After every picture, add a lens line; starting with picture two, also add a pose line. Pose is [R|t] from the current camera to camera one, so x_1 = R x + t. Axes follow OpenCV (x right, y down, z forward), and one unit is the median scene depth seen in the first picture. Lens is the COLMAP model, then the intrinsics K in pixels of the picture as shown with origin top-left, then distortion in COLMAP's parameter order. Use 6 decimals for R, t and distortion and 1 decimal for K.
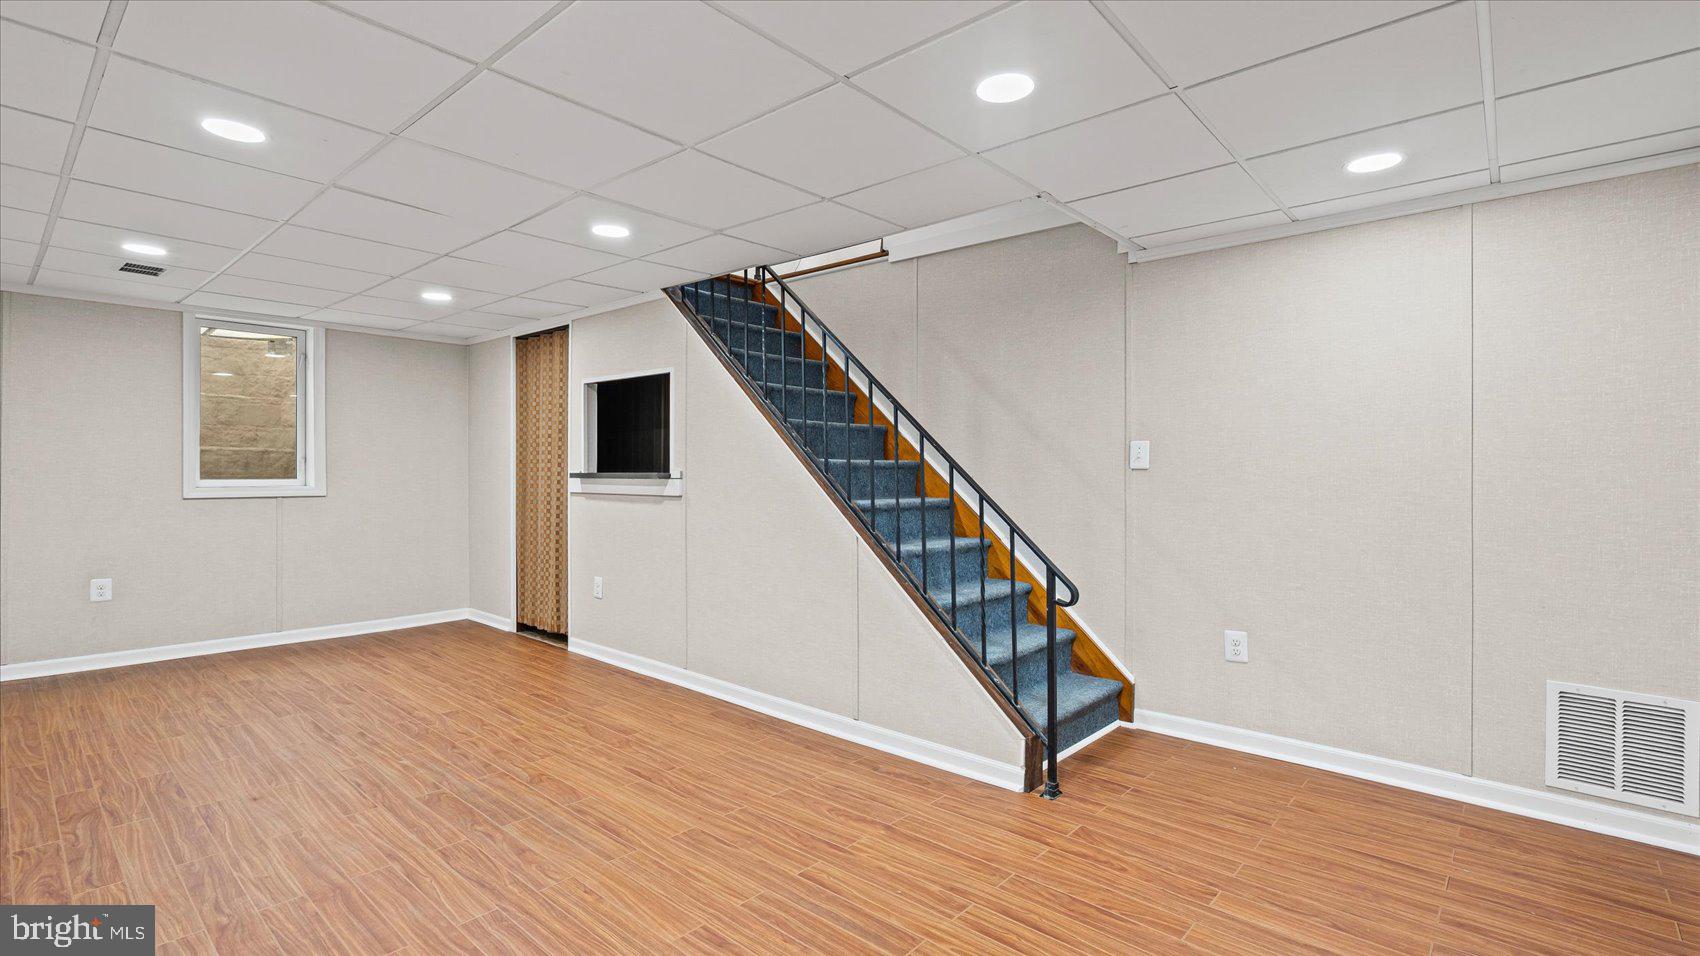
lens RADIAL K [[772.7, 0, 849.3], [0, 772.7, 465.6], [0, 0, 1]] dist [-0.005282, 0.001324]
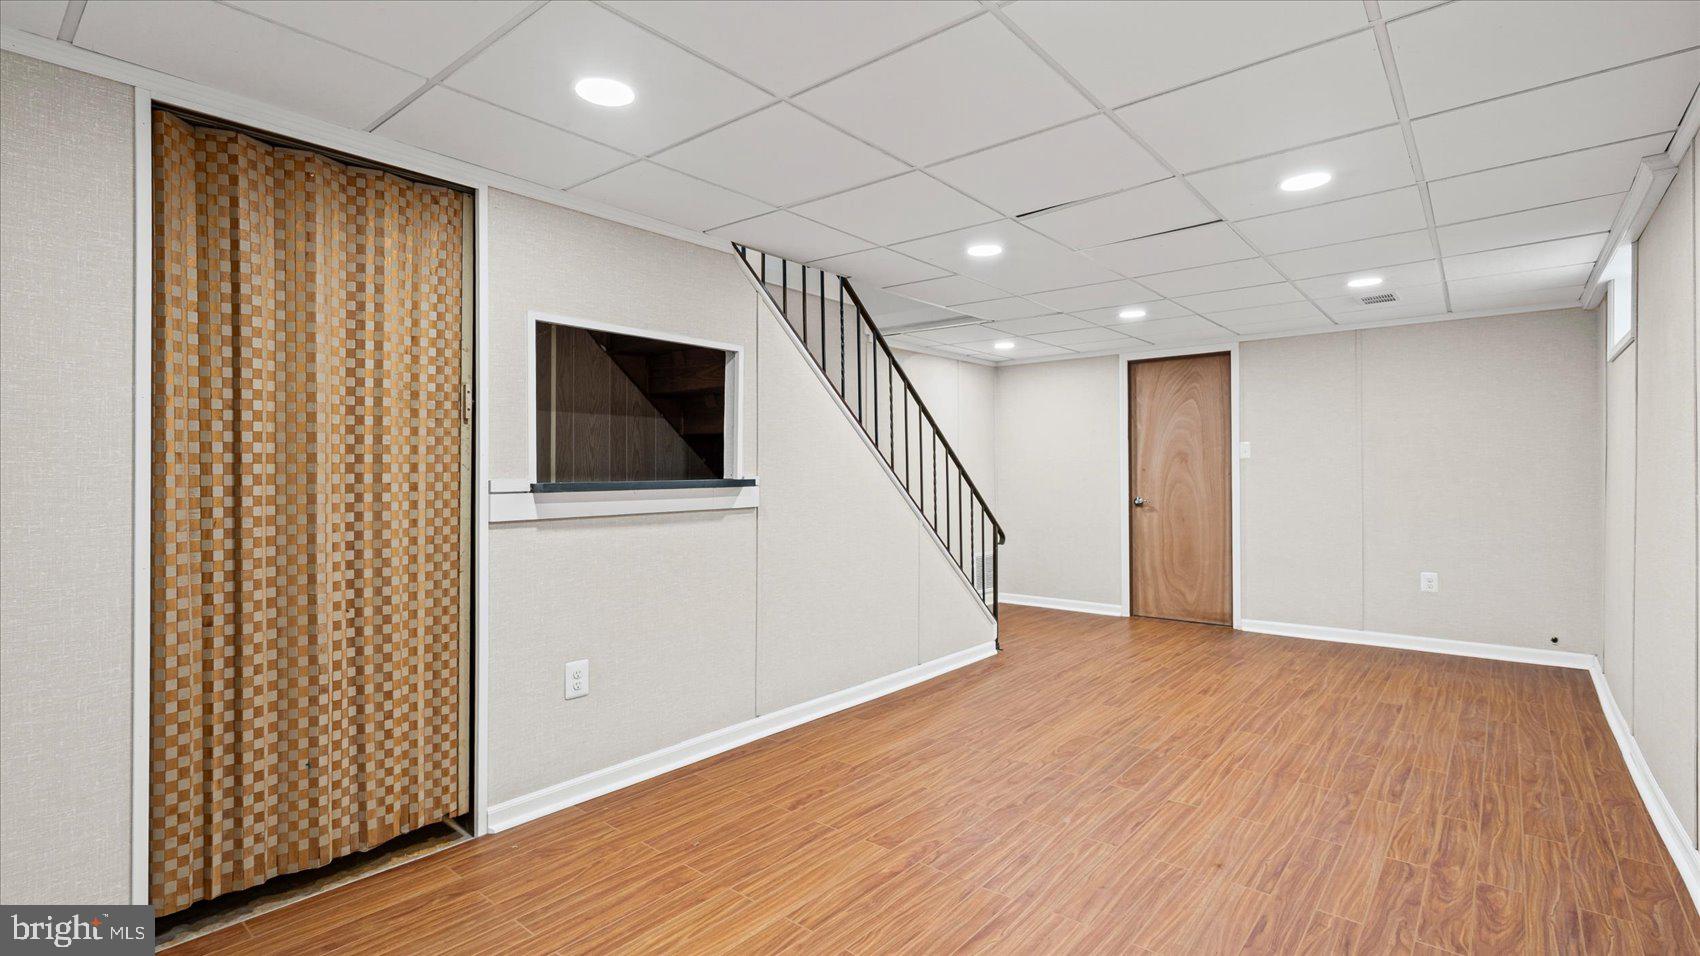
lens RADIAL K [[772.7, 0, 849.3], [0, 772.7, 465.6], [0, 0, 1]] dist [-0.005282, 0.001324]
pose [[-0.022553, 0.005967, 0.999728, -1.228957], [-0.000571, 0.999982, -0.005981, -0.000083], [-0.999745, -0.000706, -0.022550, 1.087932]]
